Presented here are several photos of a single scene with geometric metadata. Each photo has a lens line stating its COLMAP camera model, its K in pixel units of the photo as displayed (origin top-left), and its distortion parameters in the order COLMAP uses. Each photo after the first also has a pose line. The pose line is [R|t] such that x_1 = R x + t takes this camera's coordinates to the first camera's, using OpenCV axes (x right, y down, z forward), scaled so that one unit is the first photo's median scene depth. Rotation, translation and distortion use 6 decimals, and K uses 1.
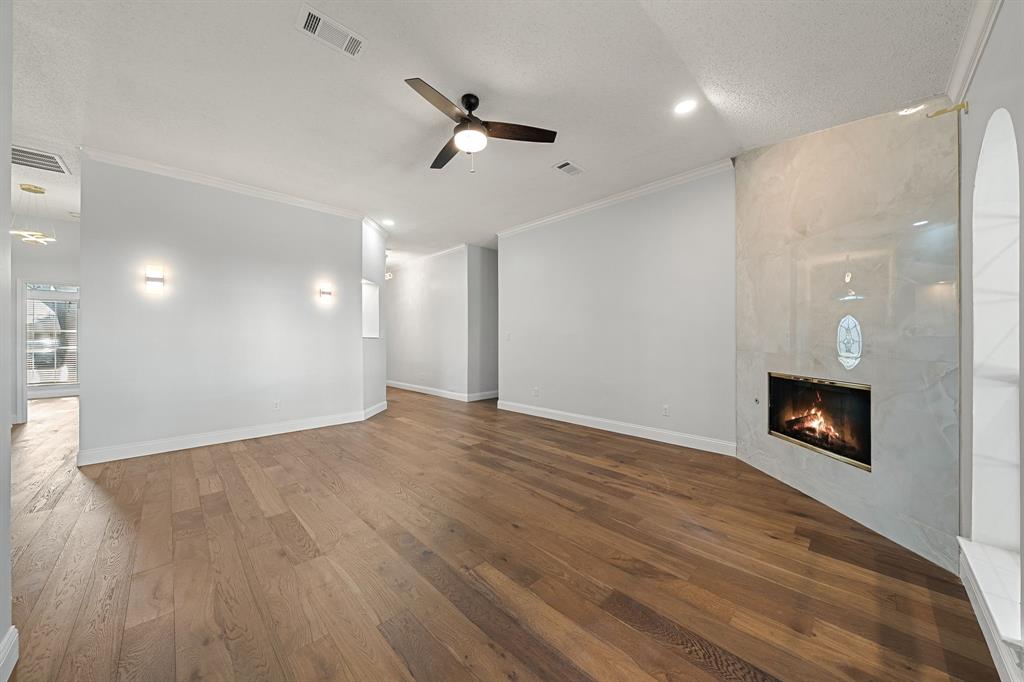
lens RADIAL K [[350.2, 0, 512.5], [0, 350.2, 339.4], [0, 0, 1]] dist [-0.006619, -0.000411]
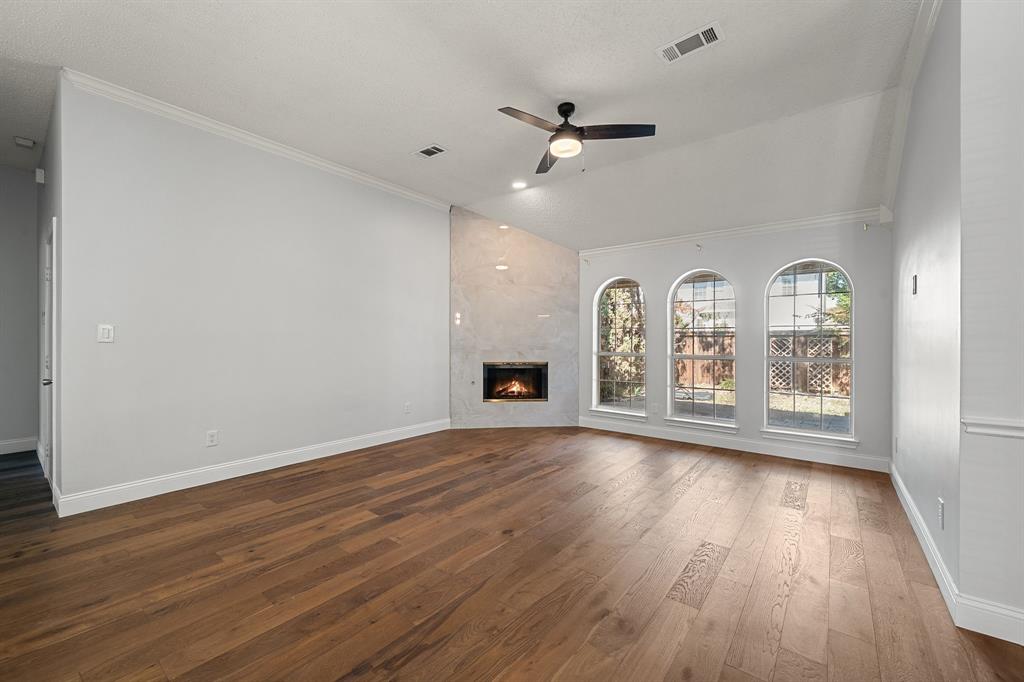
lens RADIAL K [[407.2, 0, 511.4], [0, 407.2, 340.7], [0, 0, 1]] dist [-0.011571, 0.000000]
pose [[-0.119447, 0.000386, 0.992841, -0.997121], [-0.002265, 0.999997, -0.000661, -0.001860], [-0.992838, -0.002328, -0.119446, 1.008649]]
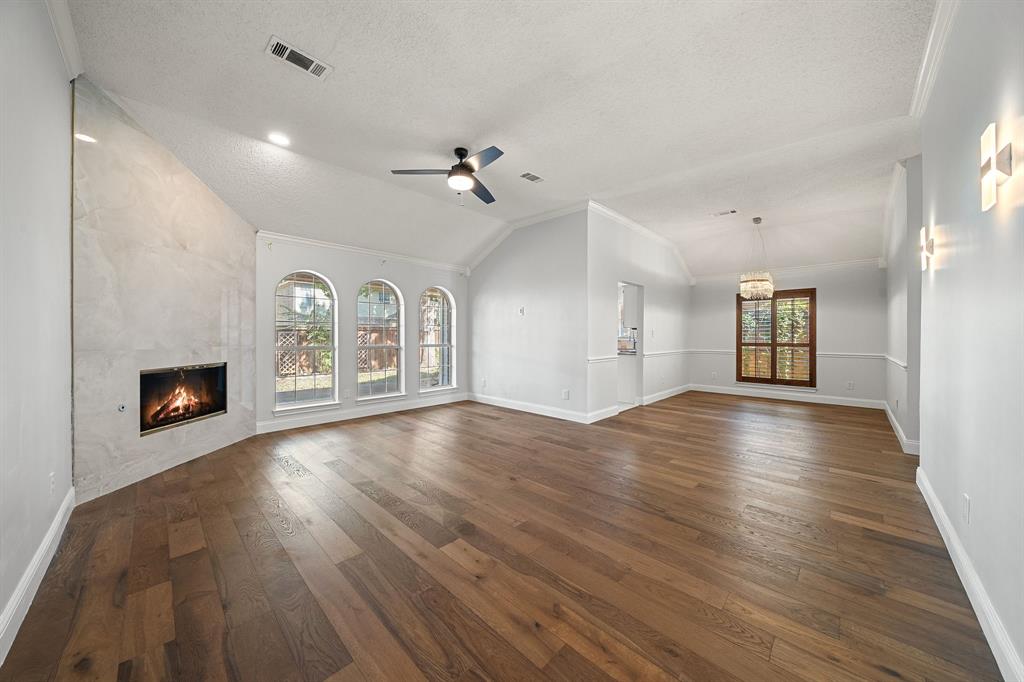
lens RADIAL K [[350.2, 0, 511.2], [0, 350.2, 335.8], [0, 0, 1]] dist [-0.006619, -0.000411]
pose [[-0.999910, -0.000662, -0.013365, -0.227372], [-0.000702, 0.999995, 0.003006, -0.002393], [0.013363, 0.003015, -0.999906, 1.789600]]
